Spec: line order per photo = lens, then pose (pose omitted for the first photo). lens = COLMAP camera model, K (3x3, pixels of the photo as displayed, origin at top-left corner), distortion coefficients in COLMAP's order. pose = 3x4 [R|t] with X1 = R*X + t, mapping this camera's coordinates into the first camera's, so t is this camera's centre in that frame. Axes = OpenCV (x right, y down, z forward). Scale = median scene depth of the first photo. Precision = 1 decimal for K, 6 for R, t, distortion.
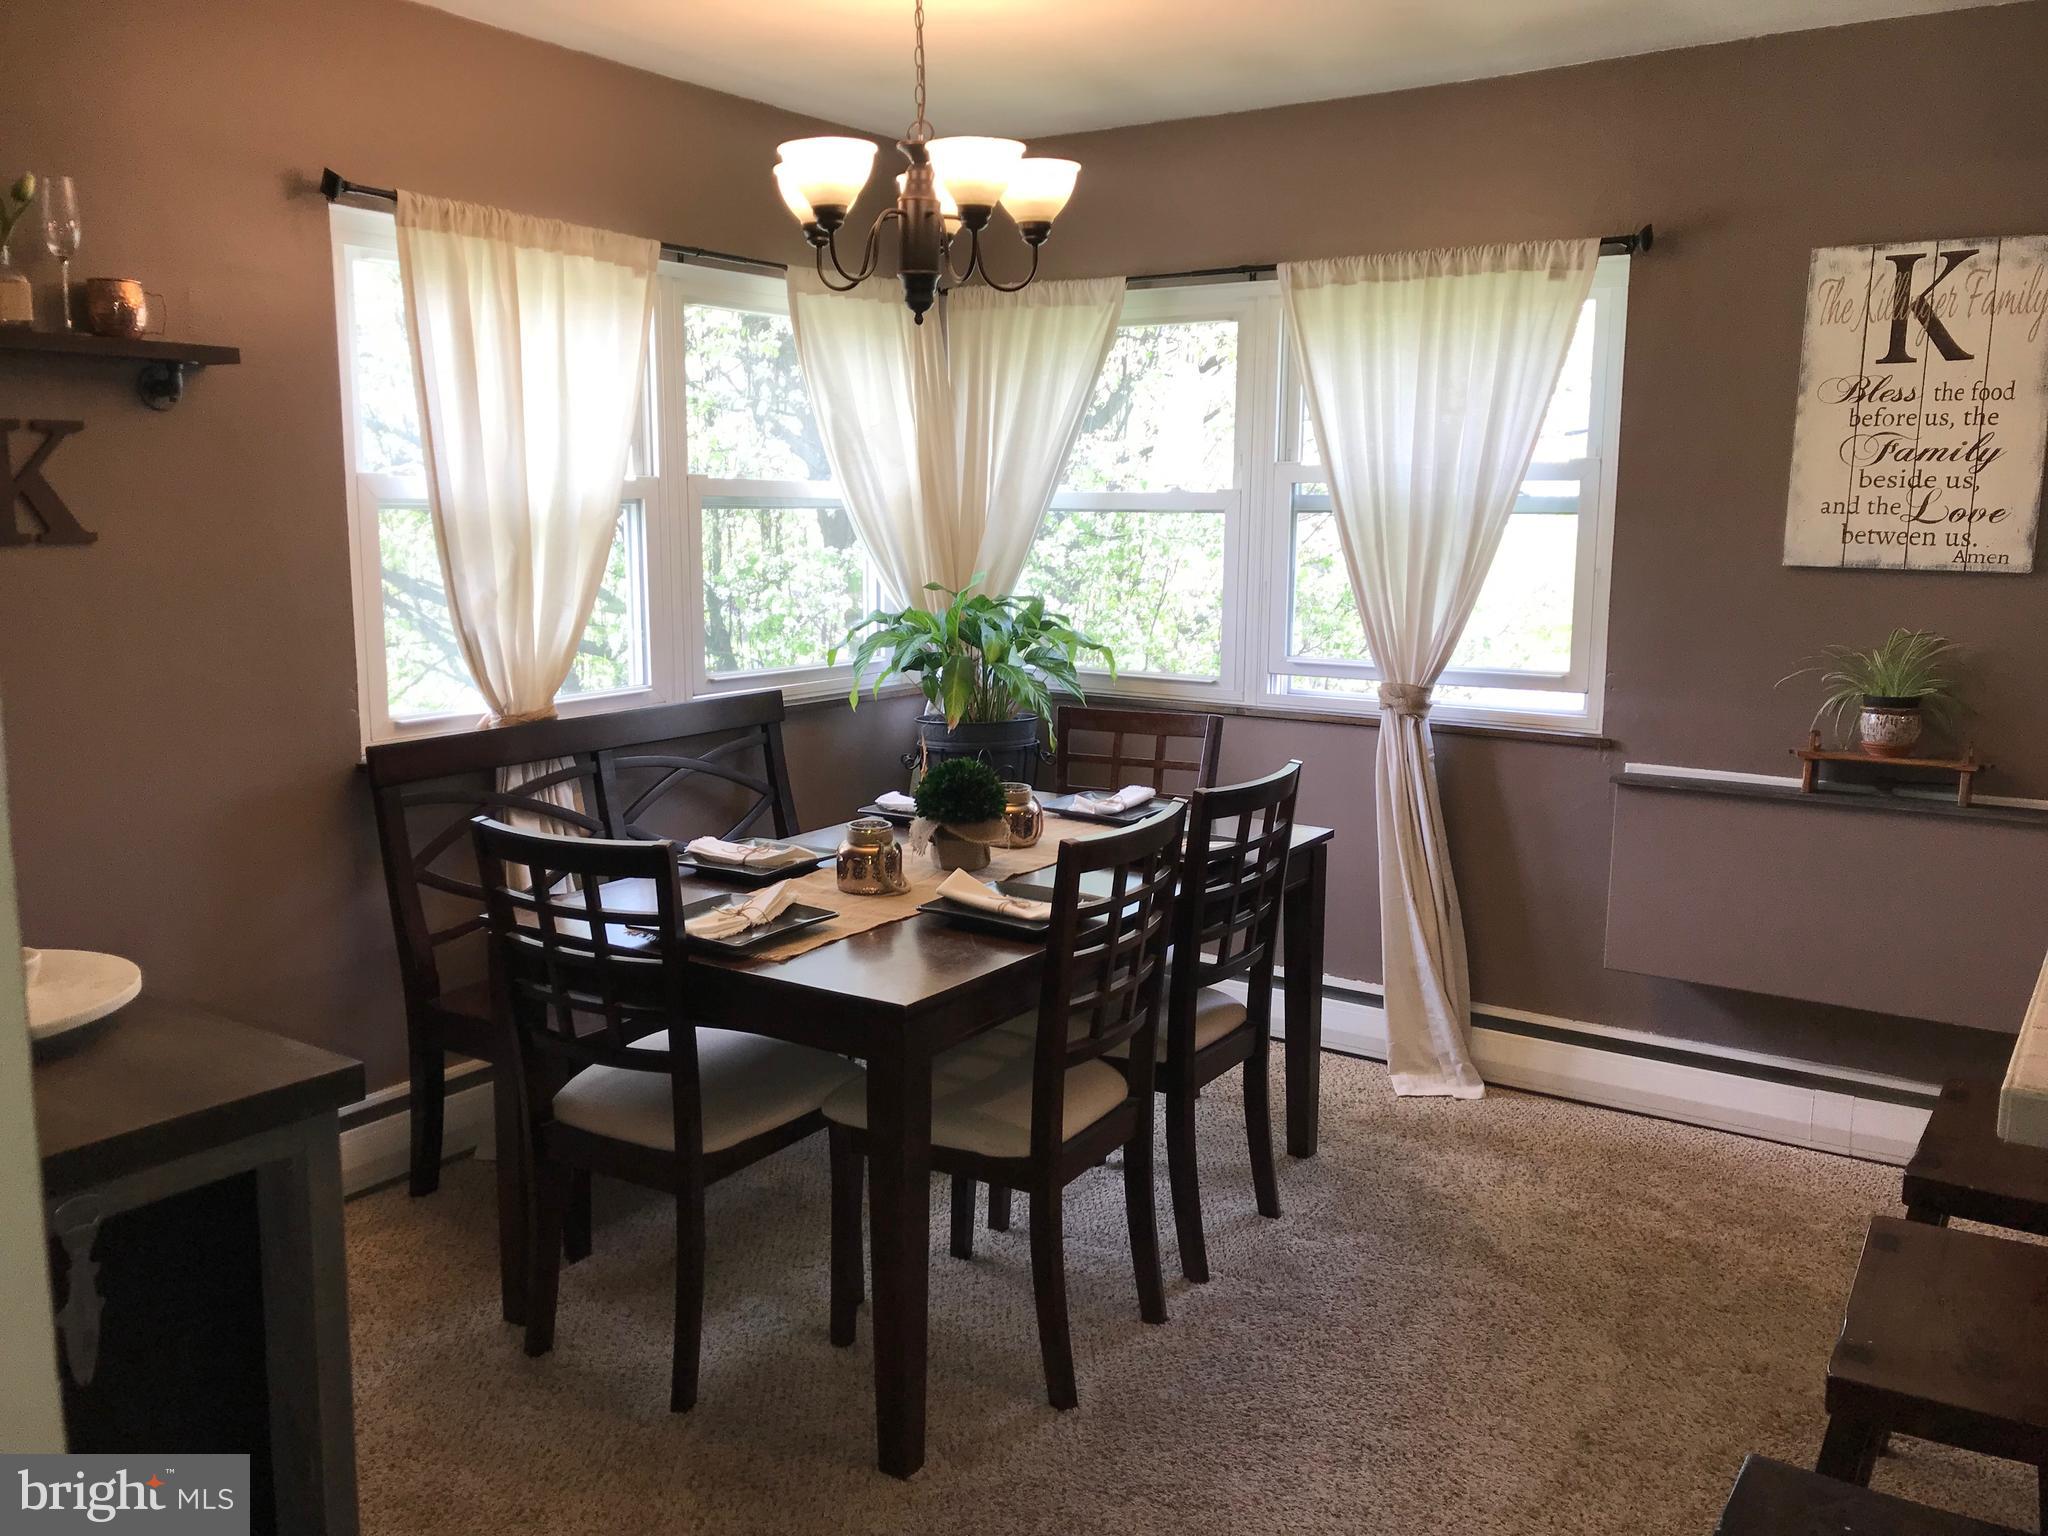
lens RADIAL K [[1667.1, 0, 1009.9], [0, 1667.1, 783.3], [0, 0, 1]] dist [0.024920, -0.020212]
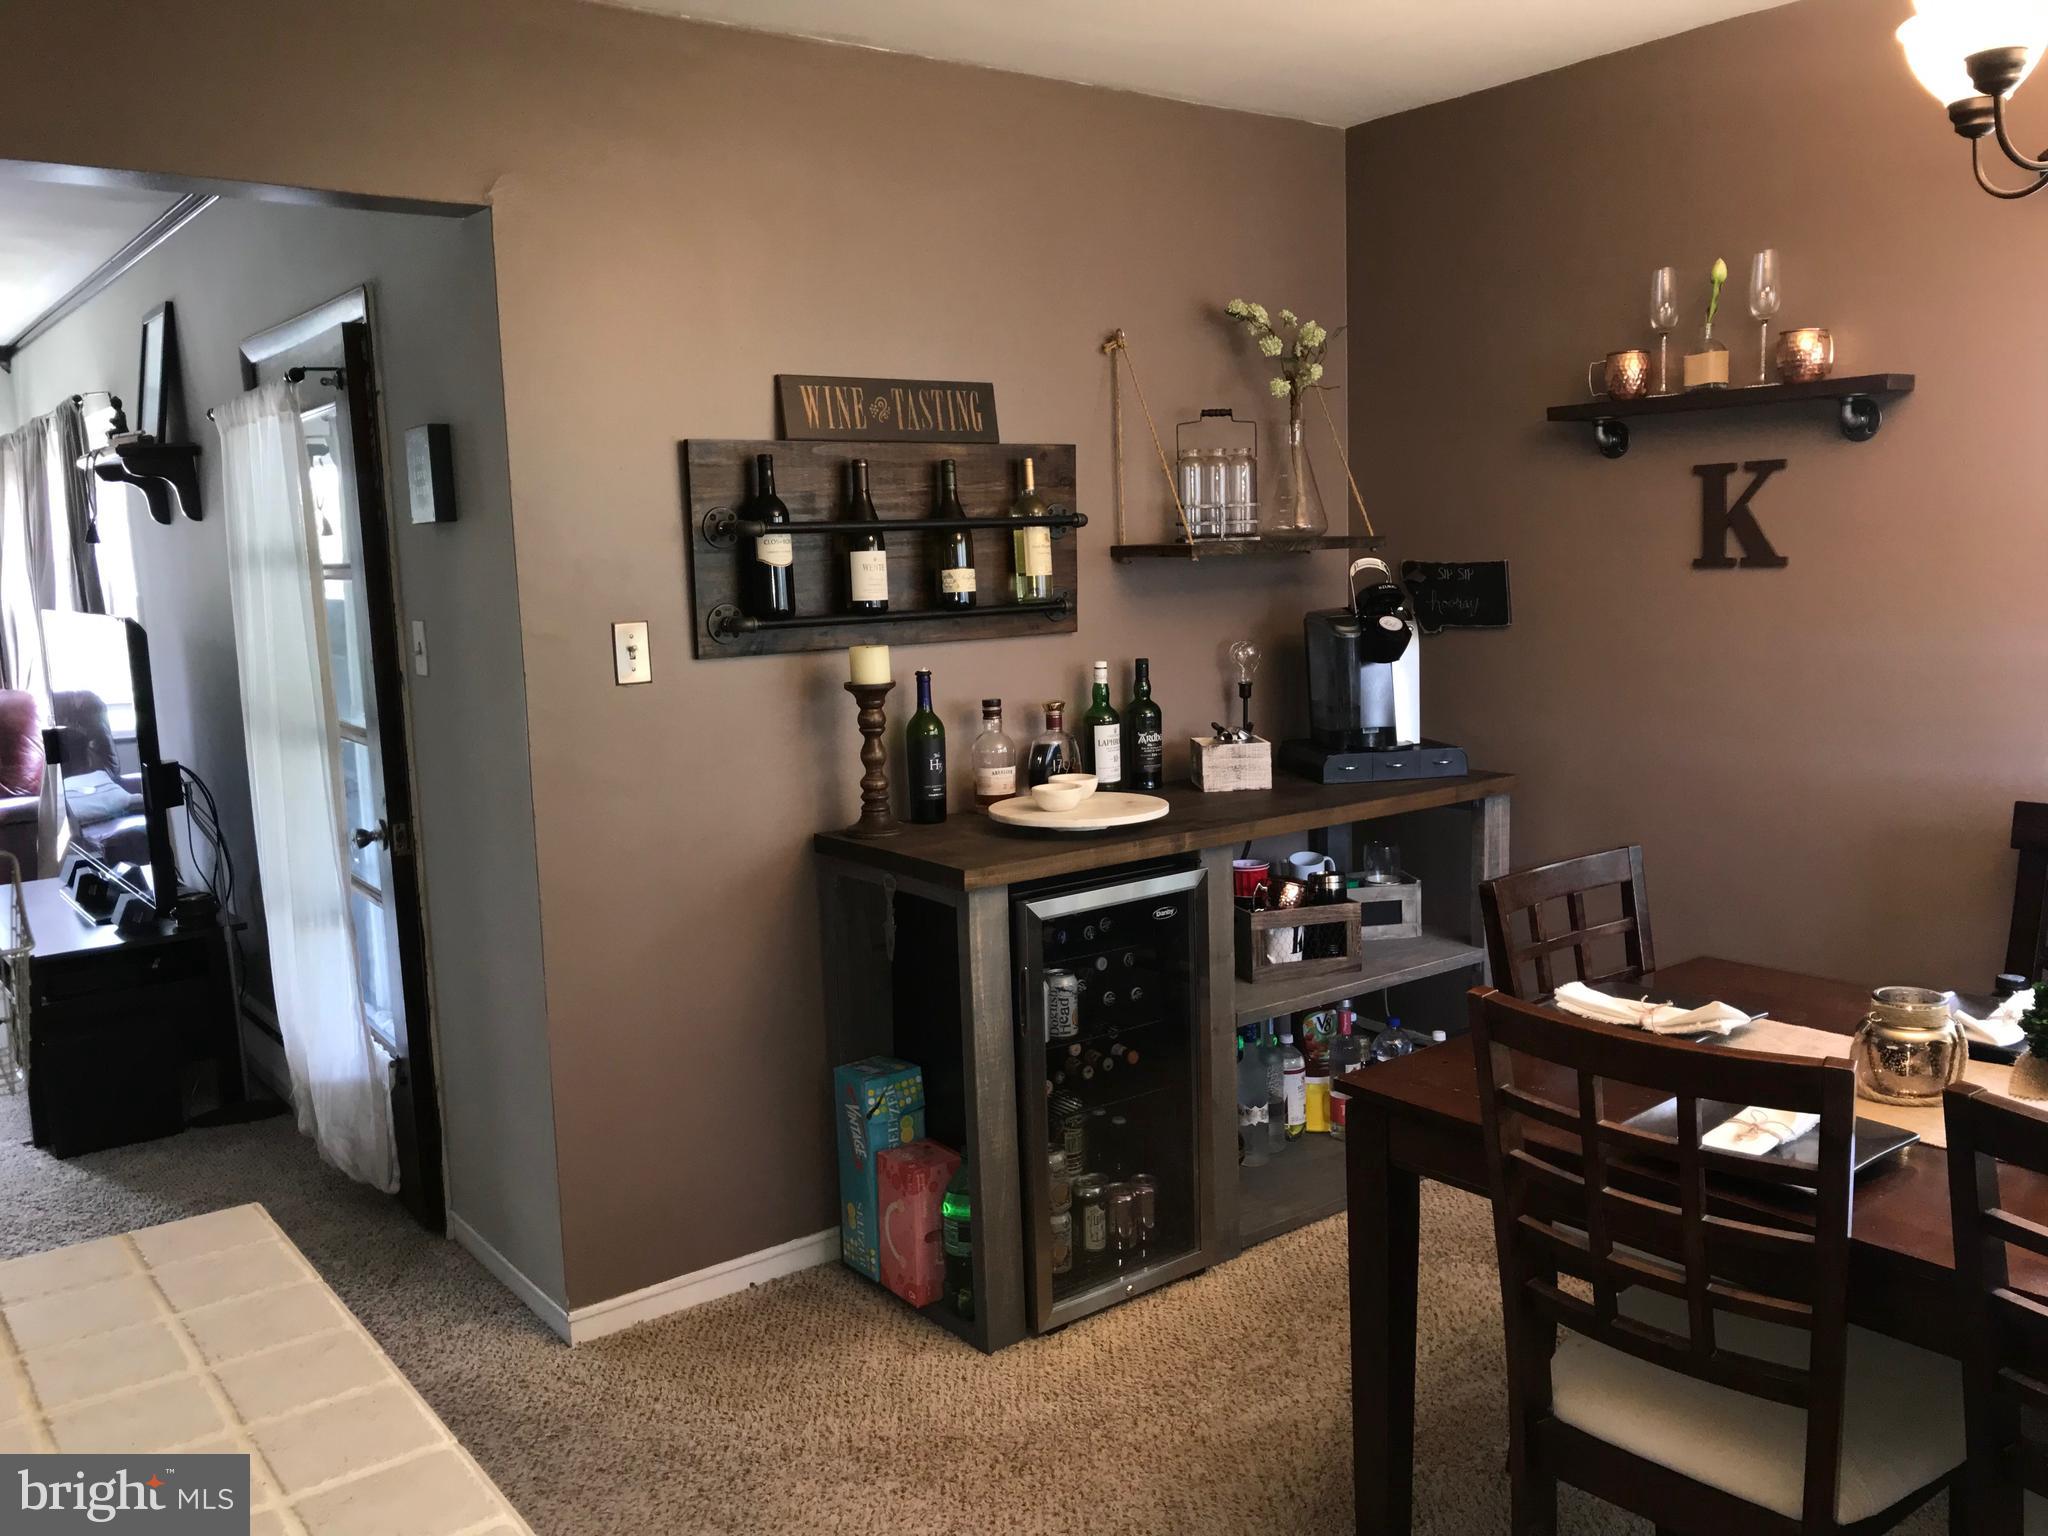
lens RADIAL K [[1667.1, 0, 1023.0], [0, 1667.1, 777.4], [0, 0, 1]] dist [0.024920, -0.020212]
pose [[-0.320040, 0.142123, -0.936683, 0.616347], [-0.123672, 0.973957, 0.190034, -0.137492], [0.939297, 0.176660, -0.294129, 0.773321]]
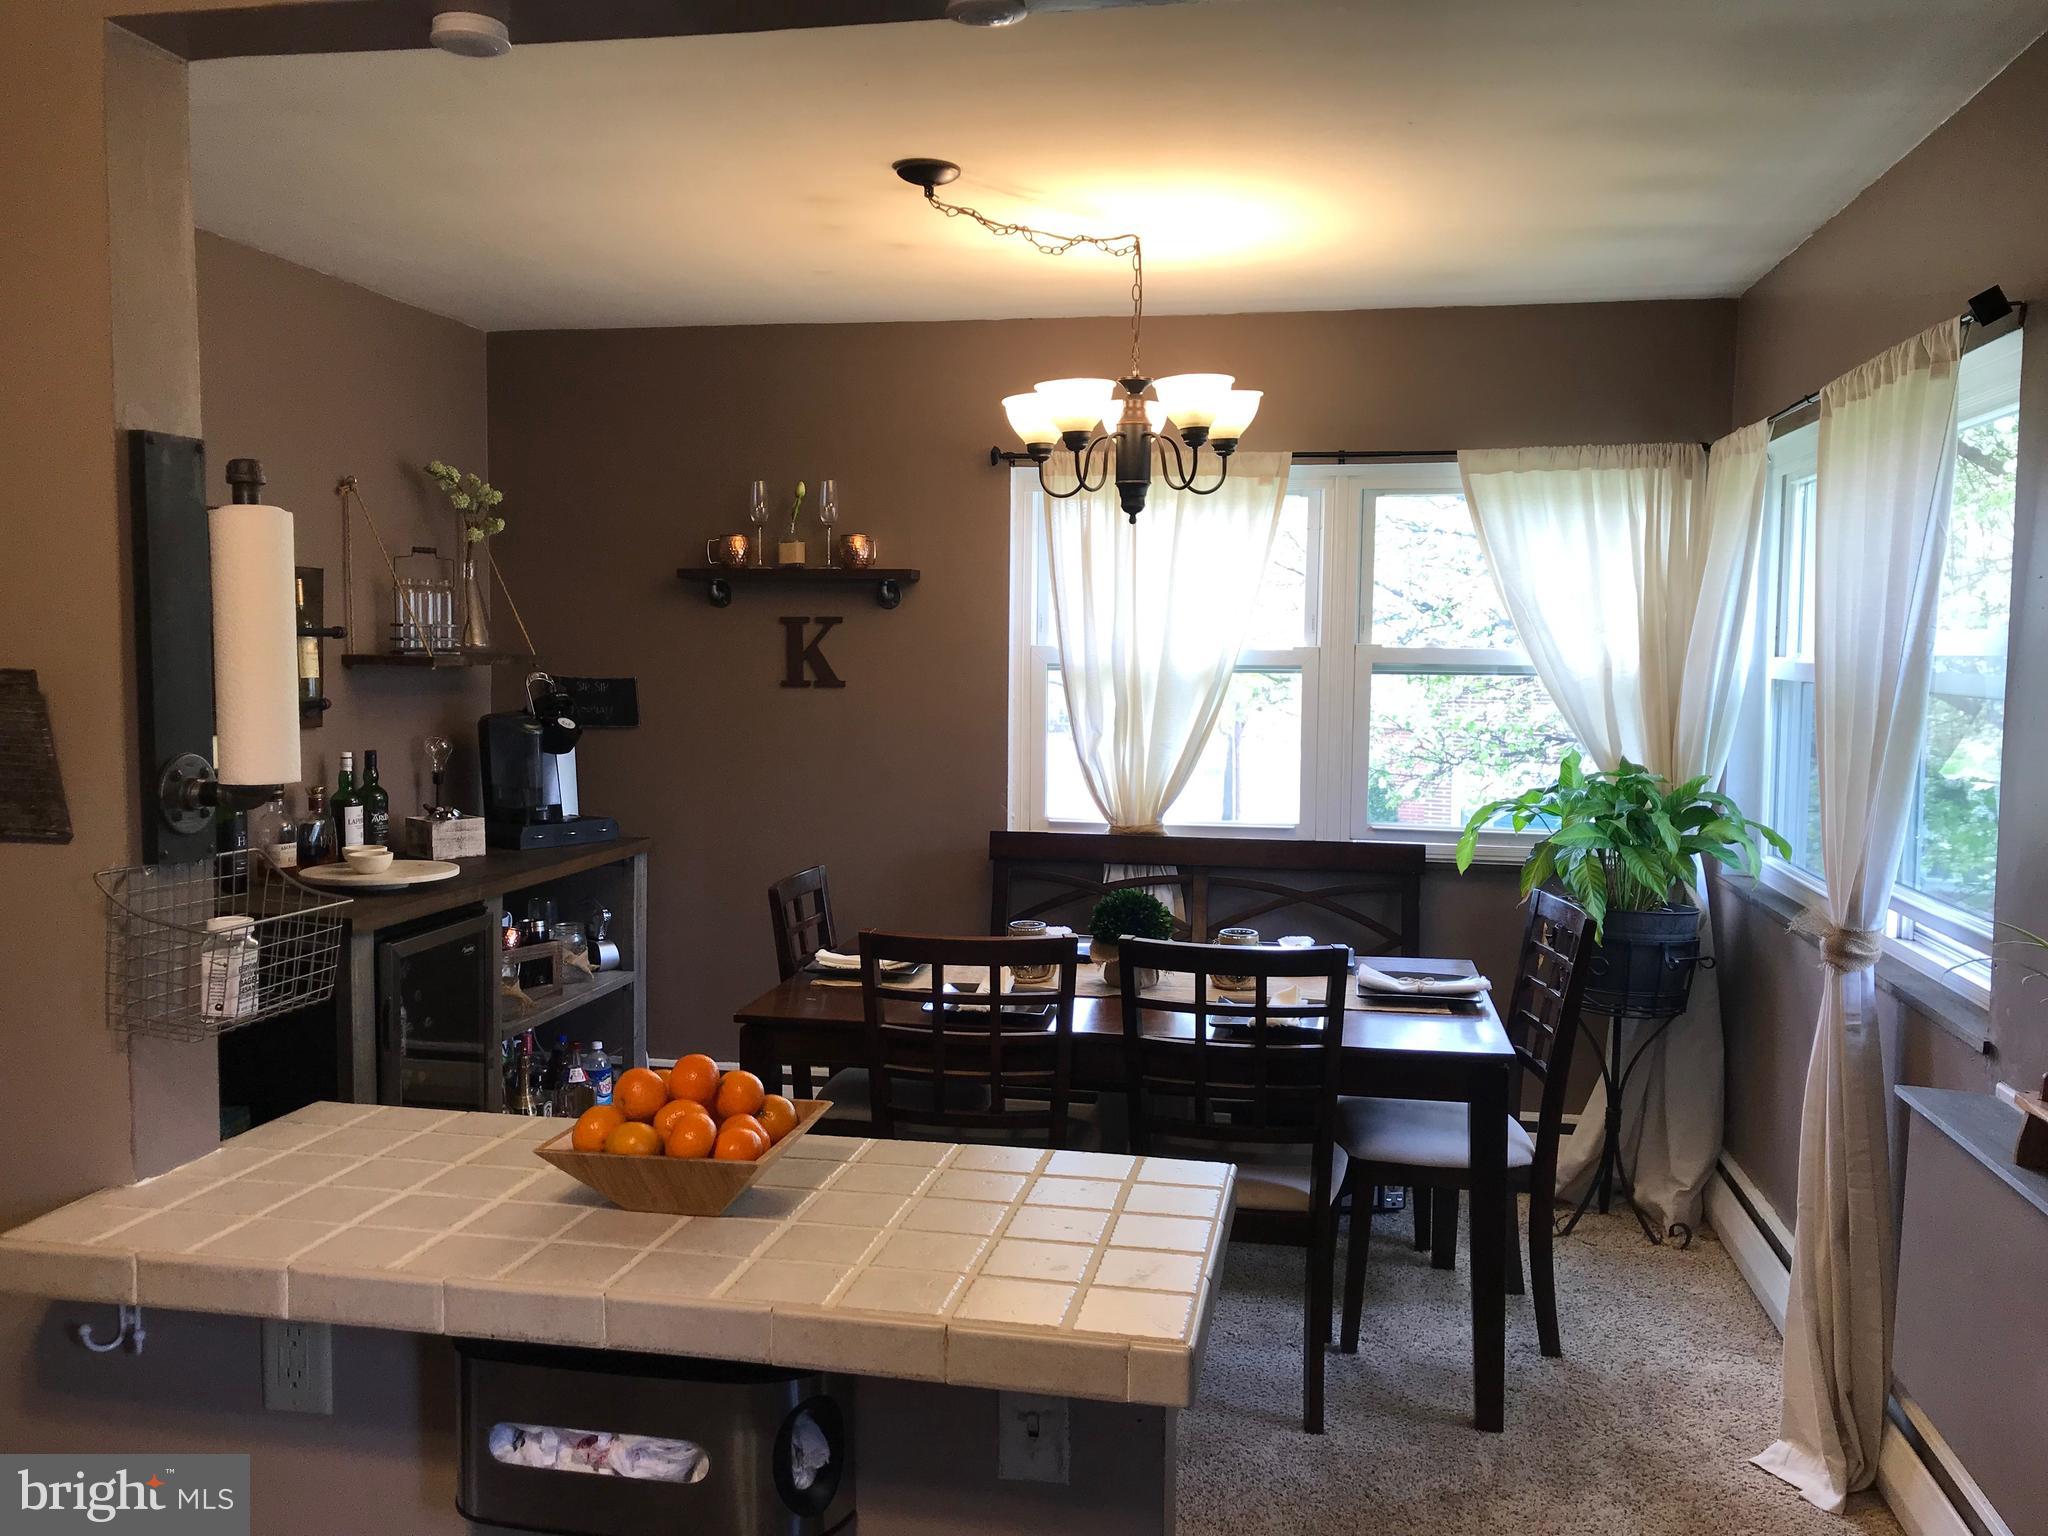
lens RADIAL K [[1667.1, 0, 1016.3], [0, 1667.1, 762.7], [0, 0, 1]] dist [0.024920, -0.020212]
pose [[0.394202, 0.066295, -0.916629, 0.954897], [-0.161101, 0.986936, 0.002097, -0.087549], [0.904793, 0.146843, 0.399733, 0.435419]]
